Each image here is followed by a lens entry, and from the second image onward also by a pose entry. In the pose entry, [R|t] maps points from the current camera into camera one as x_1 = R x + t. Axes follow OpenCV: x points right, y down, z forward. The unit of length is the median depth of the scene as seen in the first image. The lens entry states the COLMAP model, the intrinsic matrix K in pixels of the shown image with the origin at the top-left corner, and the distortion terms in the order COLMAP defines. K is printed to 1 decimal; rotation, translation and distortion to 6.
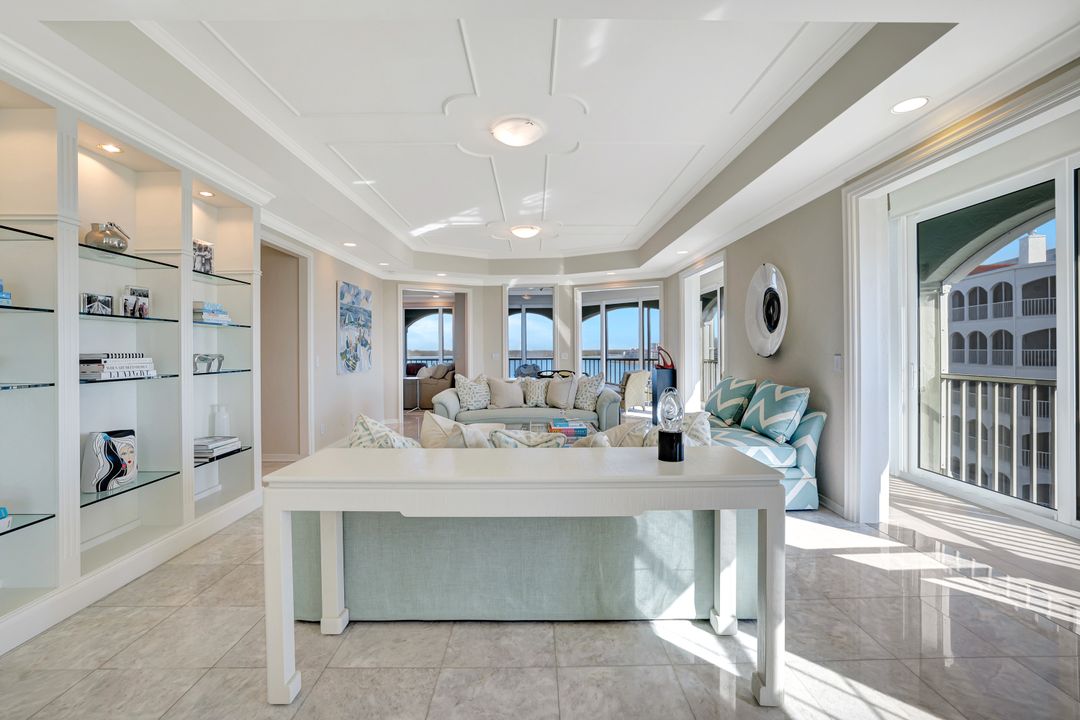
lens RADIAL K [[475.5, 0, 537.7], [0, 475.5, 349.8], [0, 0, 1]] dist [-0.023003, 0.001631]
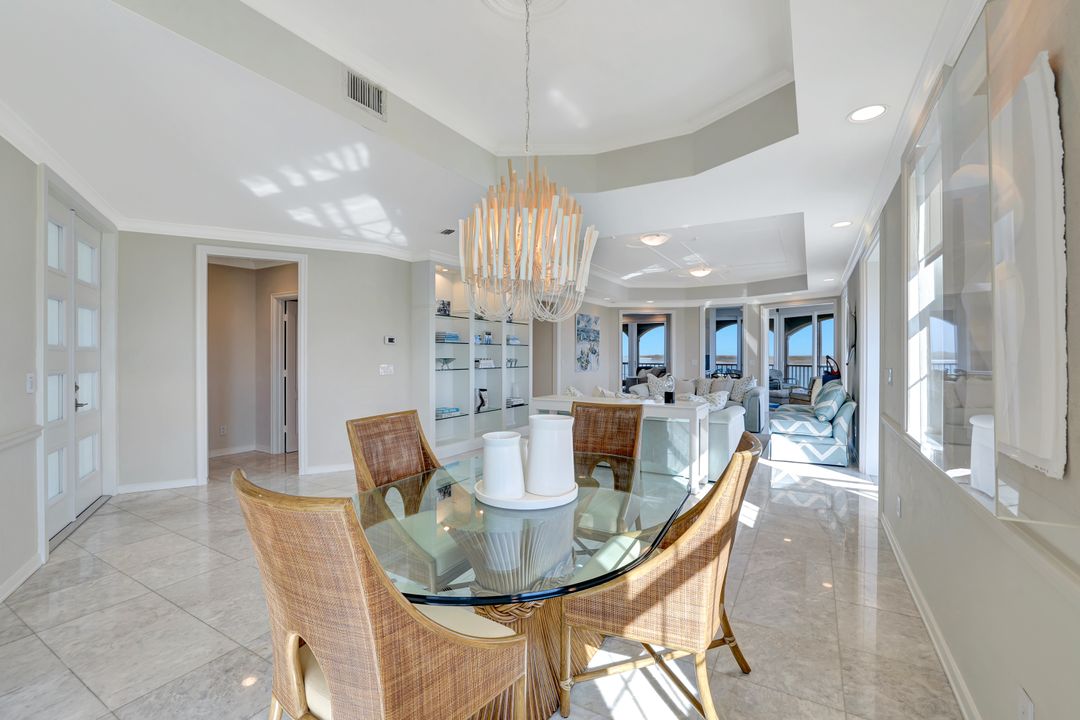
lens RADIAL K [[475.5, 0, 539.7], [0, 475.5, 361.0], [0, 0, 1]] dist [-0.023003, 0.001631]
pose [[0.863708, 0.014088, -0.503796, 0.445734], [-0.007184, 0.999852, 0.015643, -0.013374], [0.503941, -0.009891, 0.863681, -0.713656]]
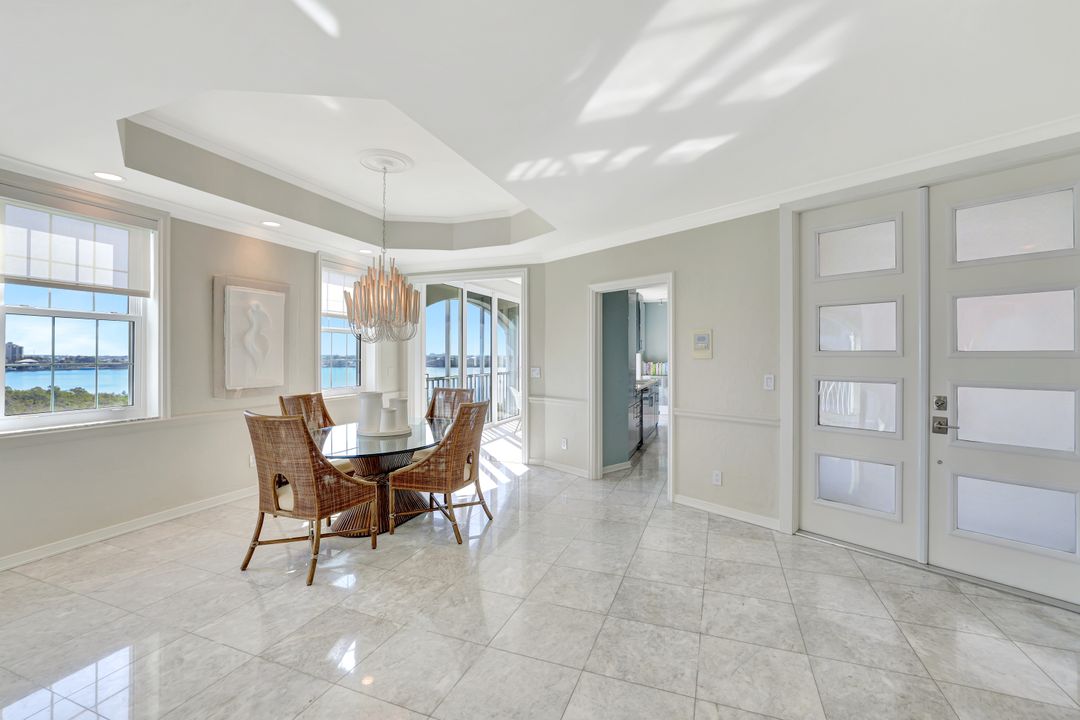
lens RADIAL K [[475.5, 0, 543.2], [0, 475.5, 359.3], [0, 0, 1]] dist [-0.023003, 0.001631]
pose [[-0.926775, 0.000550, 0.375616, -0.478850], [0.008147, 0.999793, 0.018638, -0.027508], [-0.375528, 0.020333, -0.926588, 0.476441]]
